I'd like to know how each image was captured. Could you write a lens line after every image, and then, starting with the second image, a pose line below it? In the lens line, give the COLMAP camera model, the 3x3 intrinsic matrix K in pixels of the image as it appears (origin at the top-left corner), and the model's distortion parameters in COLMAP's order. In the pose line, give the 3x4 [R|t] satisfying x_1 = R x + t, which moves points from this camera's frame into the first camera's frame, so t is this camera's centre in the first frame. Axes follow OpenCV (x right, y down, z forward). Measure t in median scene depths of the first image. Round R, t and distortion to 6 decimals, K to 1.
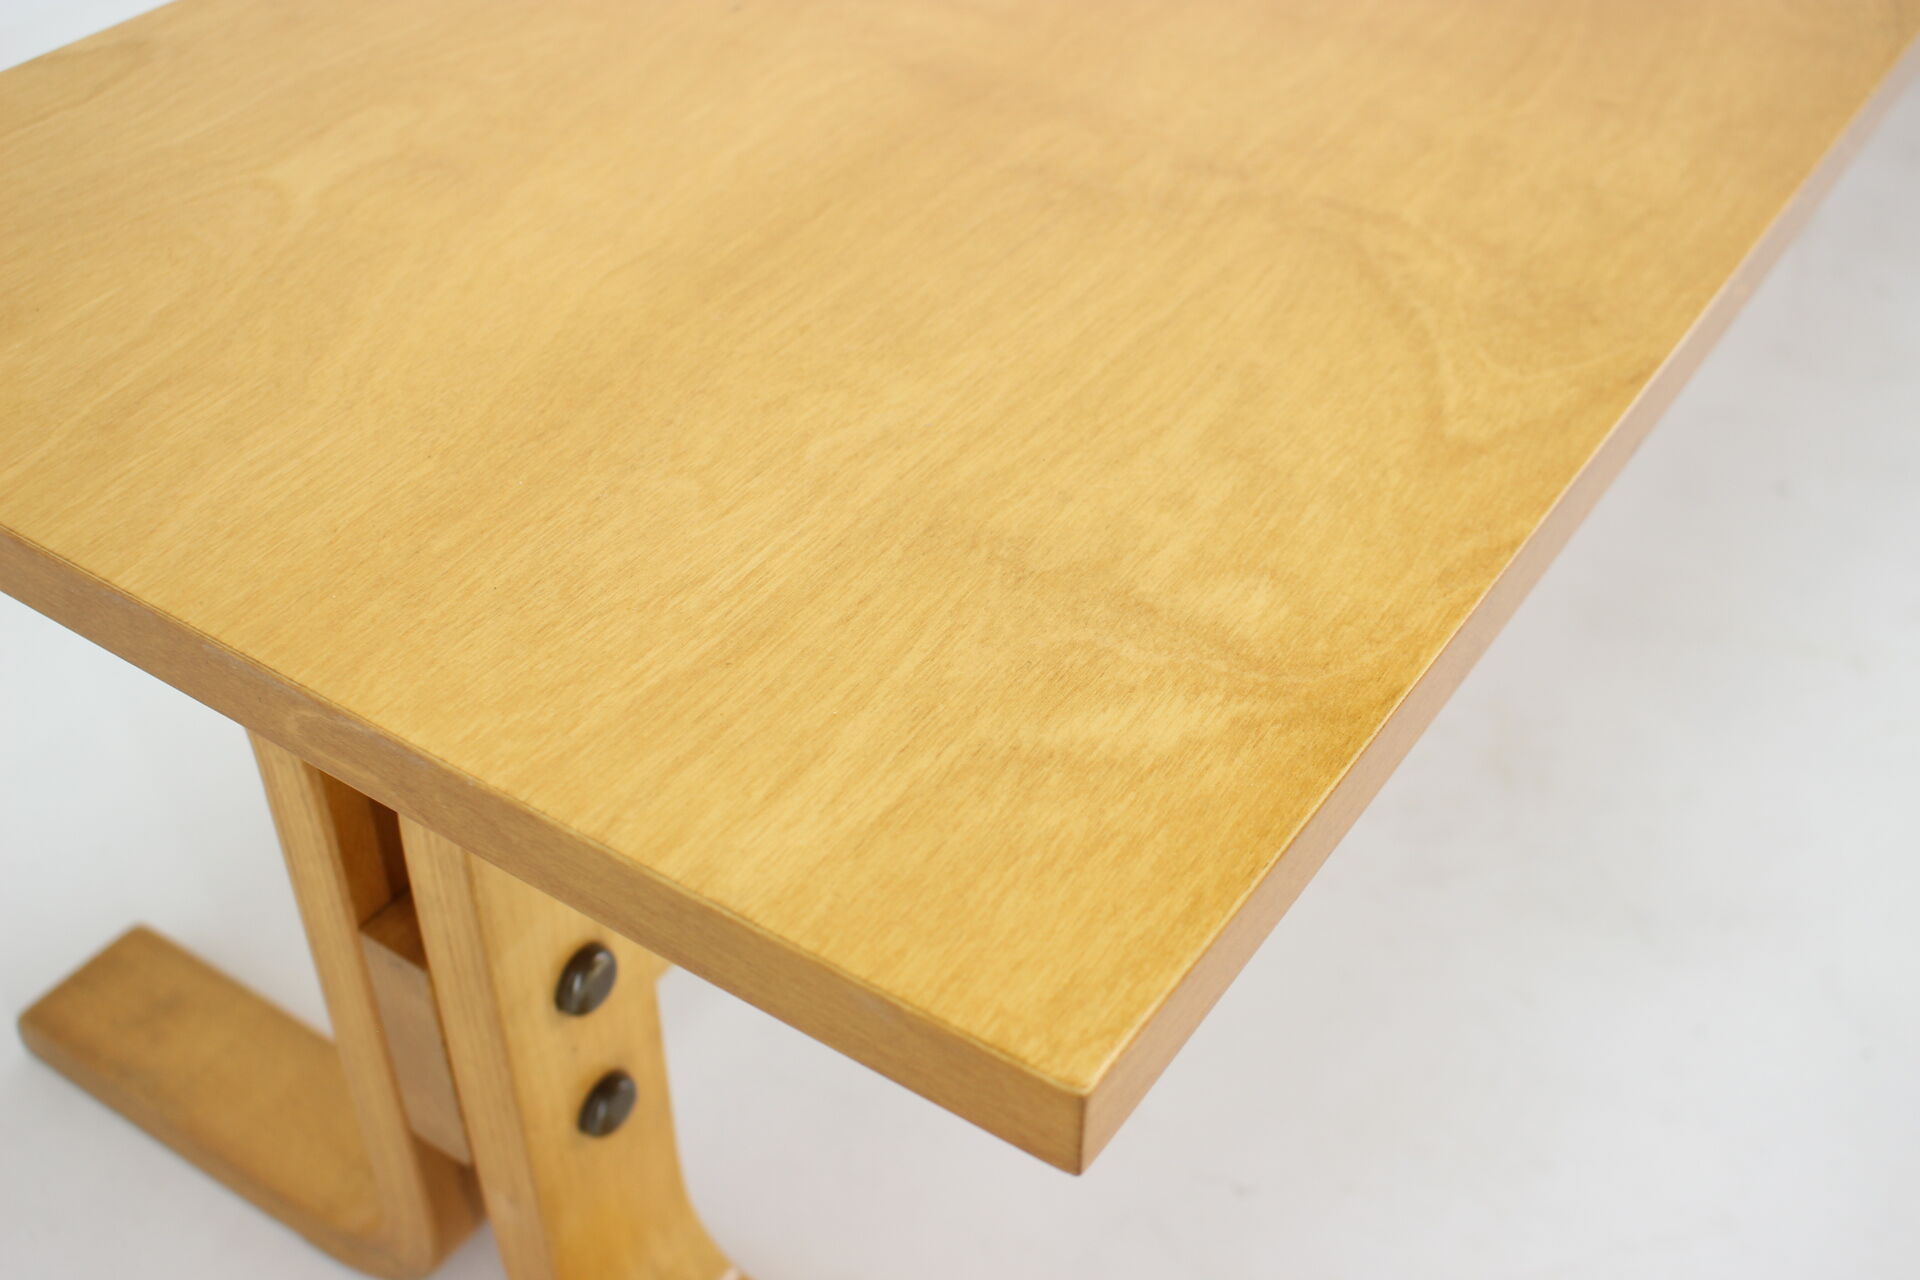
lens RADIAL K [[2106.2, 0, 960.0], [0, 2106.2, 640.0], [0, 0, 1]] dist [-0.068930, 0.001968]
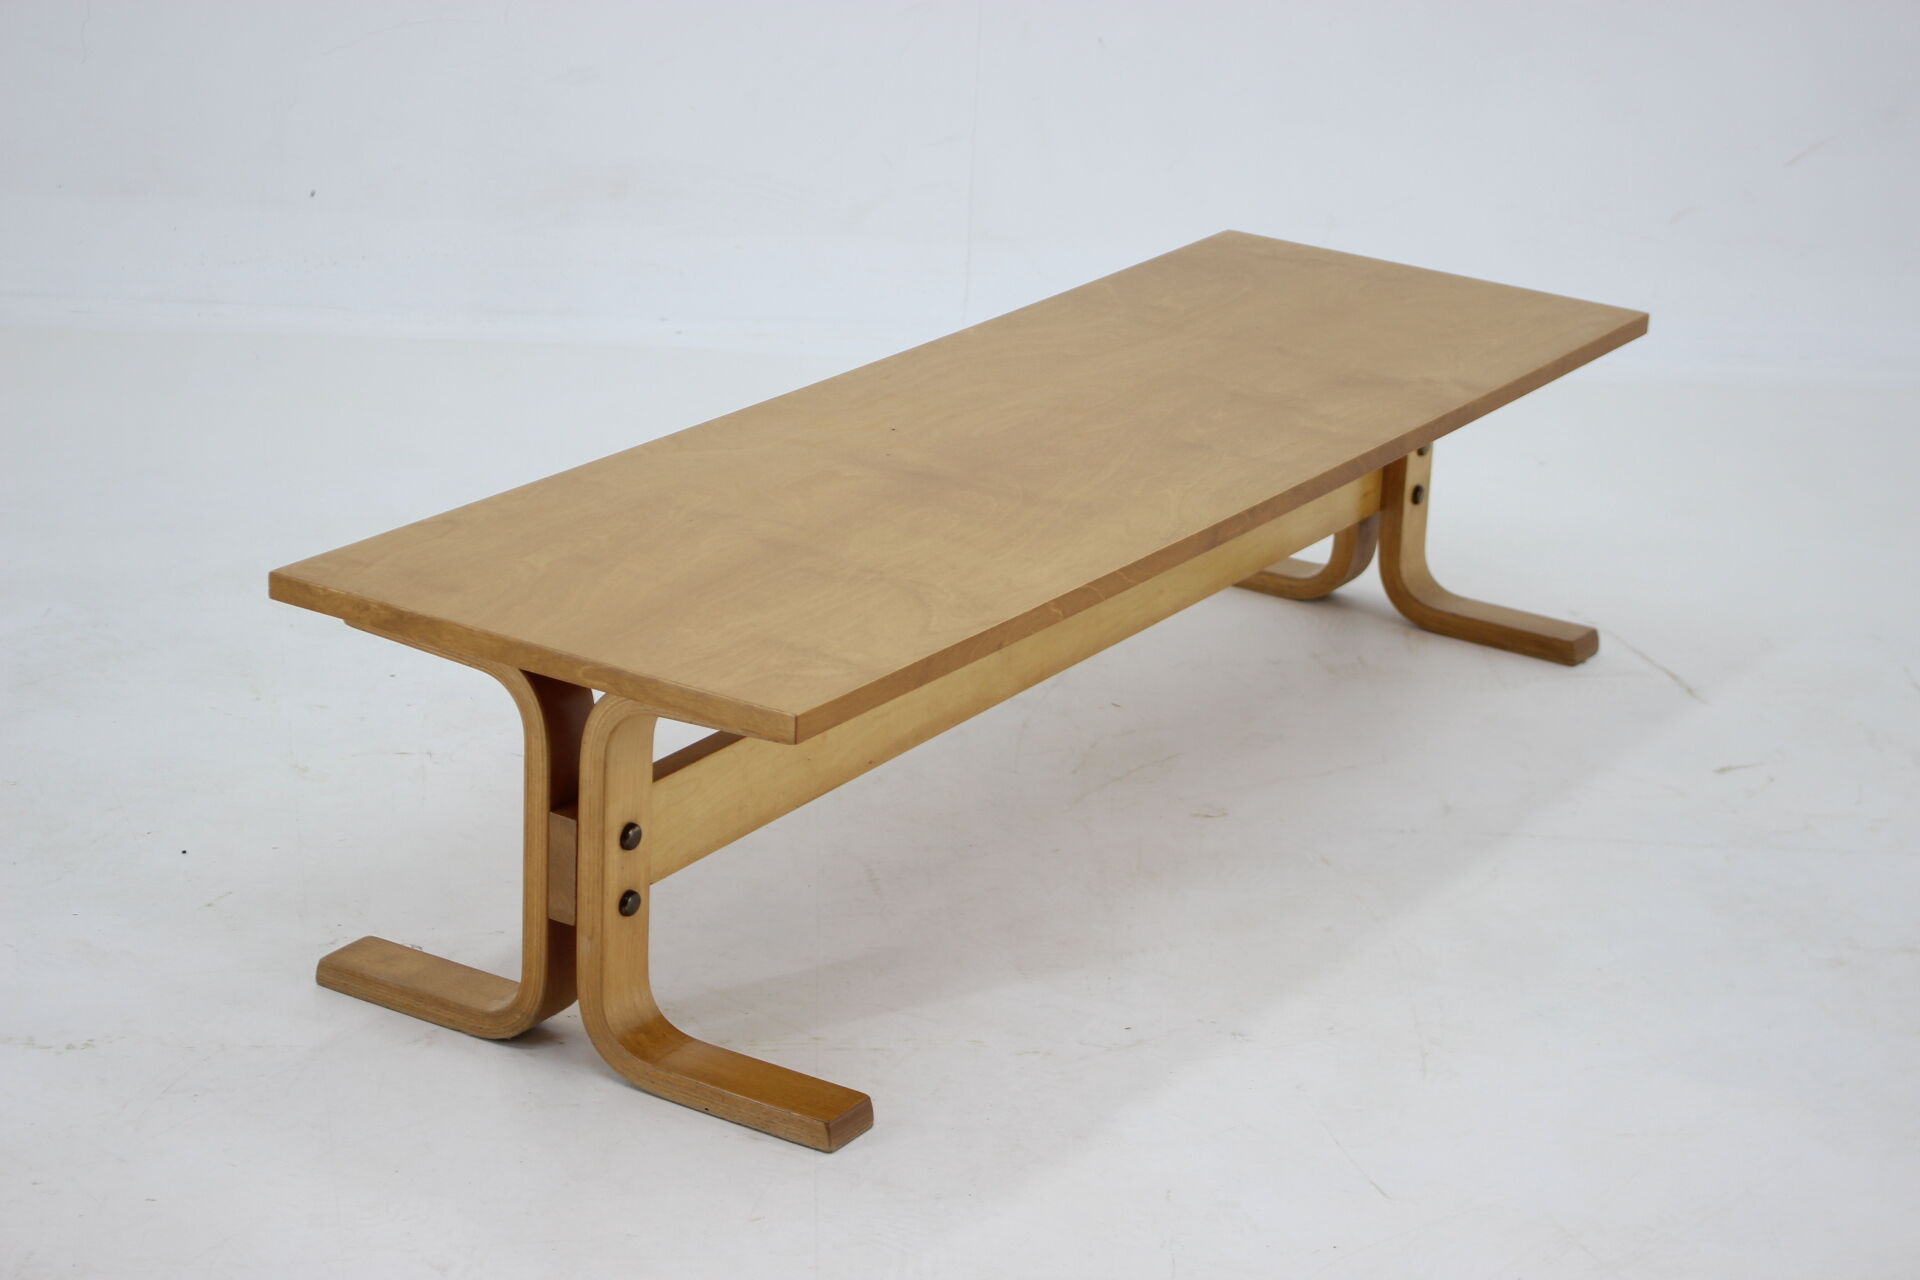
lens RADIAL K [[3956.0, 0, 960.0], [0, 3956.0, 640.0], [0, 0, 1]] dist [0.008607, -0.015213]
pose [[0.998930, 0.032139, 0.033263, 0.072457], [-0.018526, 0.936963, -0.348937, 1.763839], [-0.042380, 0.347947, 0.936556, -4.048051]]
